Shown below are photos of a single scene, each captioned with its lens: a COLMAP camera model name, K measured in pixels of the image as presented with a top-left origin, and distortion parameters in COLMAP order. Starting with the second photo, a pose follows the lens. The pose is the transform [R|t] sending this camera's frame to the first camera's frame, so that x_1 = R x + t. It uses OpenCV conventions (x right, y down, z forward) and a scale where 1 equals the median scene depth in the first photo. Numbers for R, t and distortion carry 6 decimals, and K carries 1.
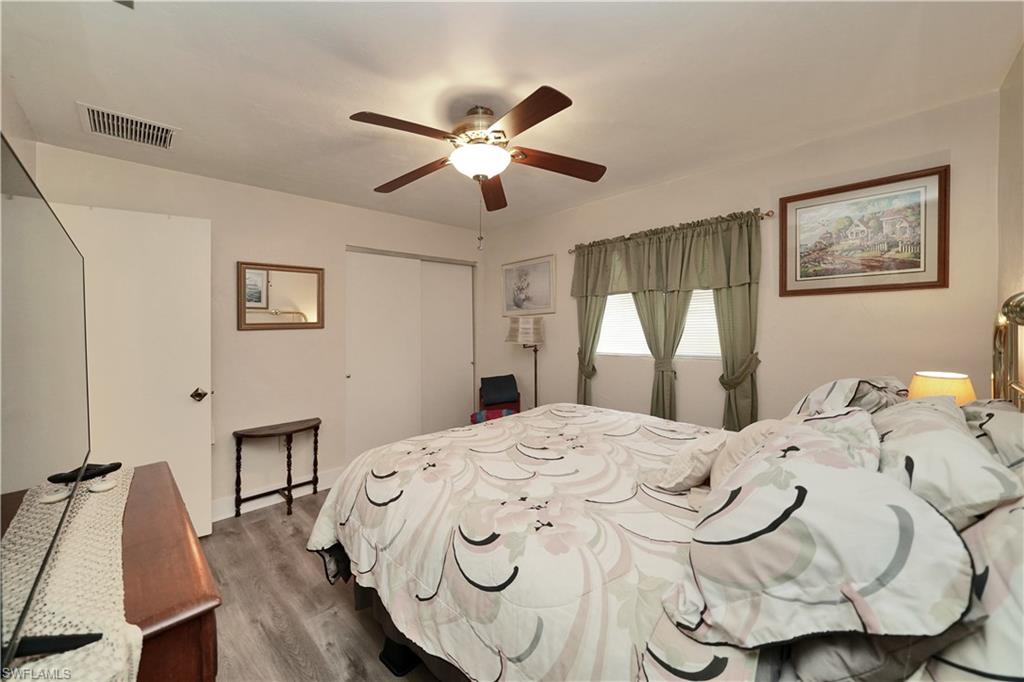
lens RADIAL K [[363.3, 0, 504.4], [0, 363.3, 313.7], [0, 0, 1]] dist [-0.009517, 0.000007]
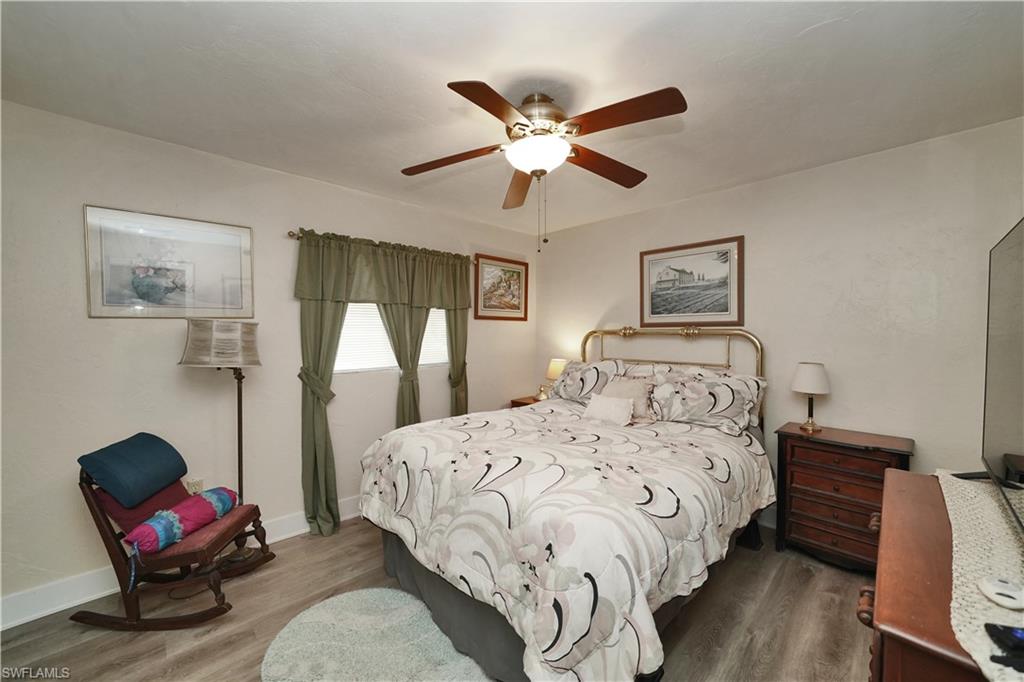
lens RADIAL K [[374.5, 0, 495.7], [0, 374.5, 344.7], [0, 0, 1]] dist [-0.012587, -0.000057]
pose [[0.080566, -0.008720, 0.996711, -0.709530], [-0.033553, 0.999371, 0.011455, 0.034790], [-0.996184, -0.034366, 0.080223, 0.716618]]
